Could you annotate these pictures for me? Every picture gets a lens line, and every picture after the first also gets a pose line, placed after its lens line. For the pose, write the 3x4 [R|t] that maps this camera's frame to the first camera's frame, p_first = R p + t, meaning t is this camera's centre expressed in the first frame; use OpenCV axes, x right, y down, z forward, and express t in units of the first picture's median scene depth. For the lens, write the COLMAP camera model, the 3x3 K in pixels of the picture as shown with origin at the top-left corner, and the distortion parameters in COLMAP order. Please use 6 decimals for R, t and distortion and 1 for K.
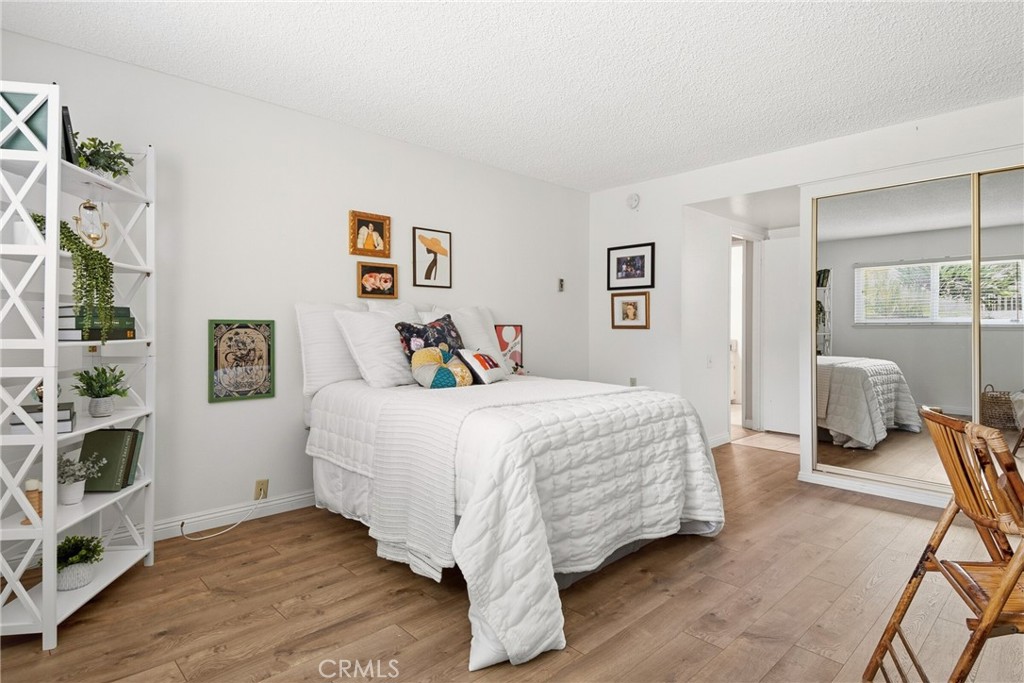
lens RADIAL K [[530.2, 0, 540.0], [0, 530.2, 327.2], [0, 0, 1]] dist [0.059239, 0.000028]
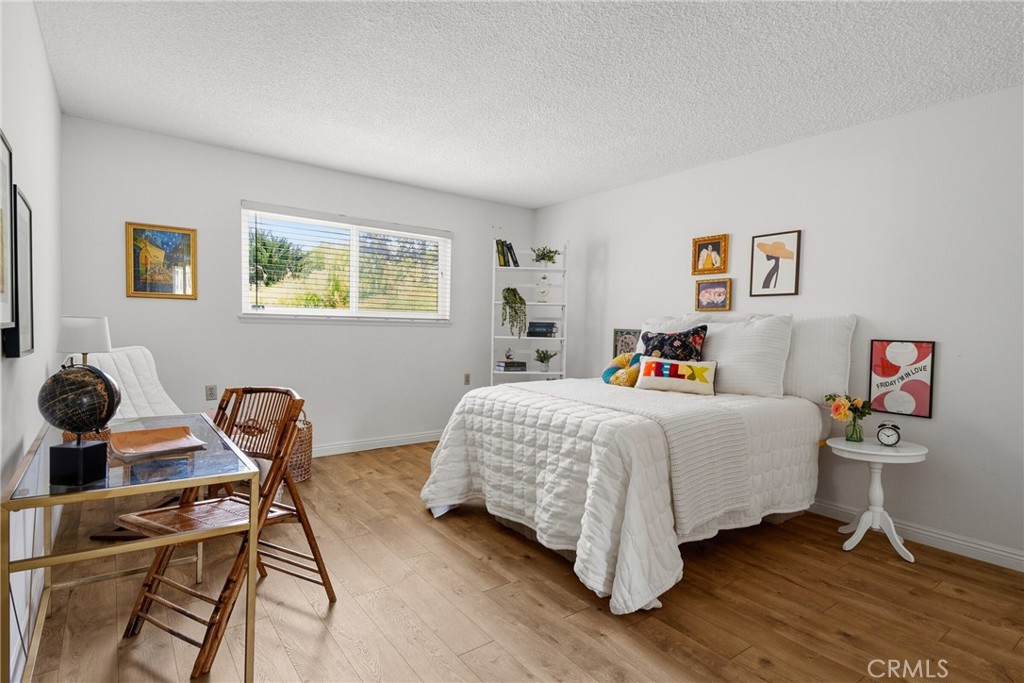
lens RADIAL K [[535.6, 0, 527.8], [0, 535.6, 345.5], [0, 0, 1]] dist [0.069767, -0.045680]
pose [[-0.129254, 0.033070, -0.991060, 0.877851], [-0.025555, 0.999001, 0.036668, -0.014003], [0.991282, 0.030066, -0.128279, 0.777188]]
